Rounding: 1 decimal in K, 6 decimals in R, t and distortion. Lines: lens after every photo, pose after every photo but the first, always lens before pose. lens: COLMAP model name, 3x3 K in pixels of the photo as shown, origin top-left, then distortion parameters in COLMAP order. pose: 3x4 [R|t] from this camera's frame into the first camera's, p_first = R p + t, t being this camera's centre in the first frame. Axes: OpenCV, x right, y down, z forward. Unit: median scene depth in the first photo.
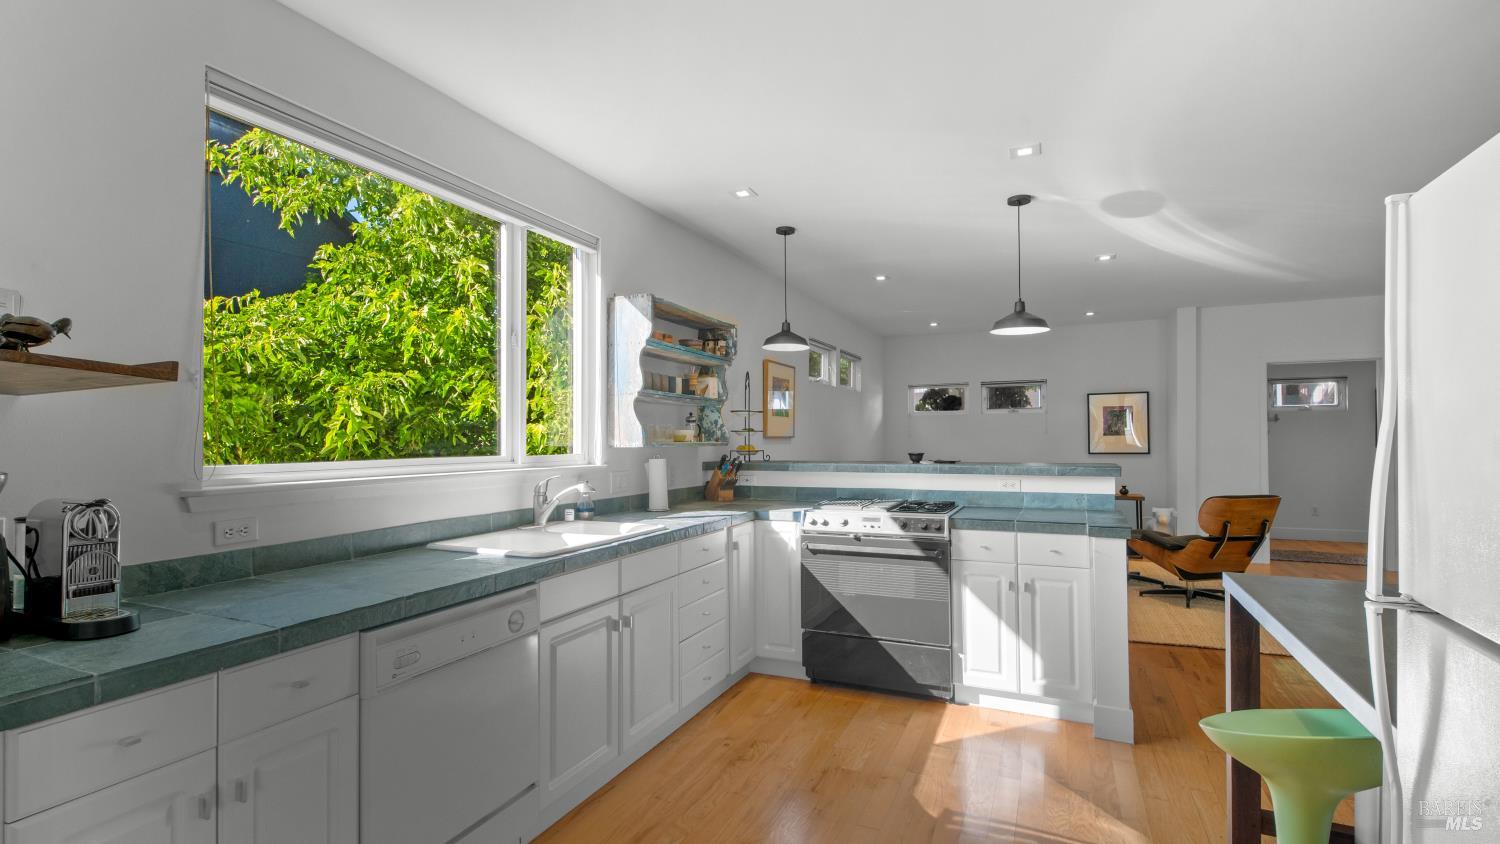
lens RADIAL K [[679.0, 0, 750.0], [0, 679.0, 422.0], [0, 0, 1]] dist [0.000202, -0.000041]
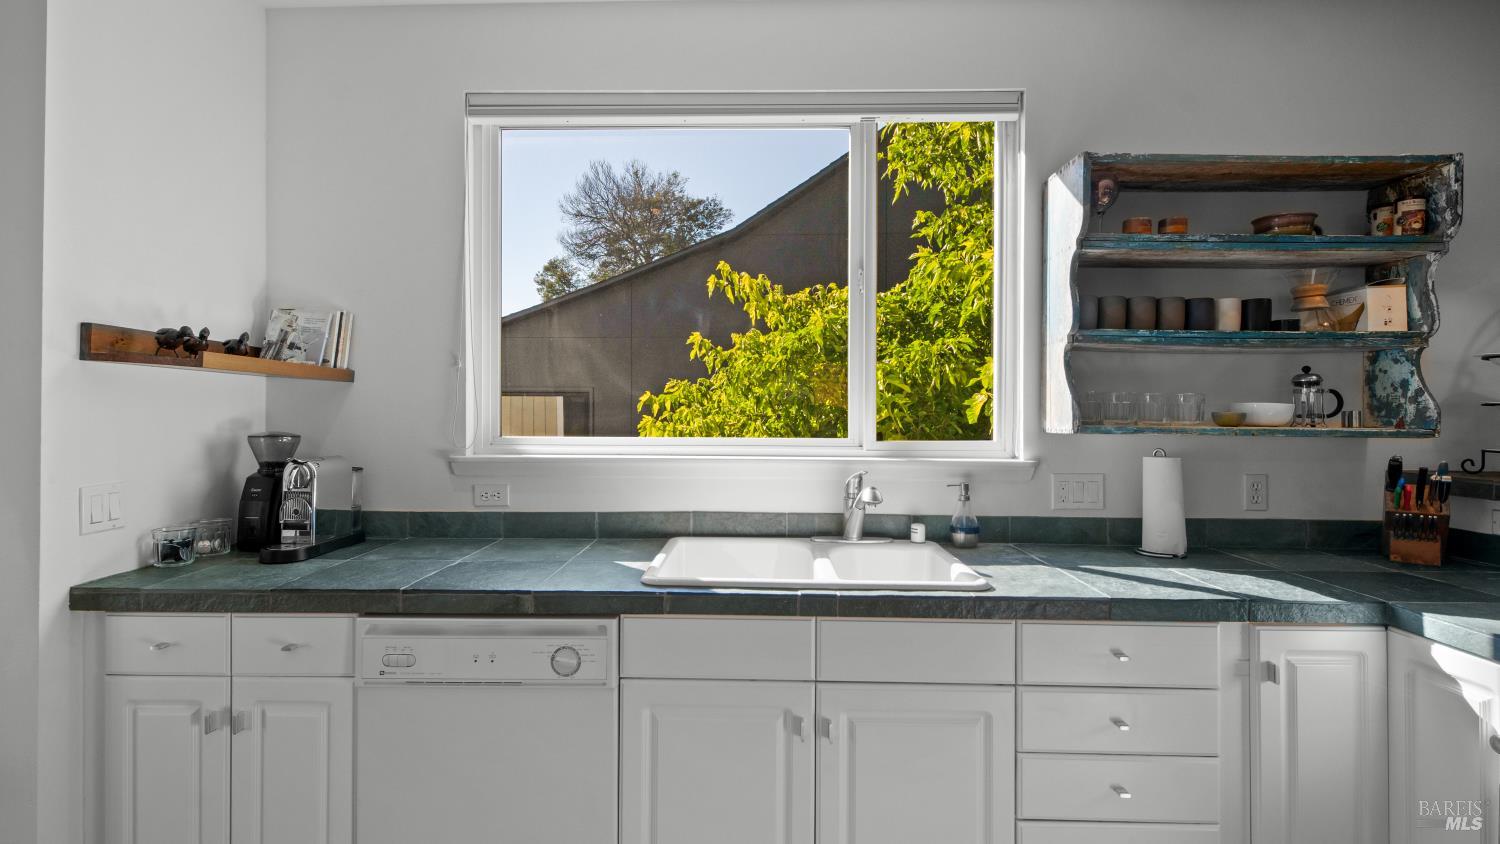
lens RADIAL K [[691.7, 0, 749.3], [0, 691.7, 407.4], [0, 0, 1]] dist [0.000593, -0.000477]
pose [[0.385584, 0.003497, -0.922666, 0.240442], [0.014589, 0.999845, 0.009887, 0.005158], [0.922557, -0.017273, 0.385473, 0.495777]]
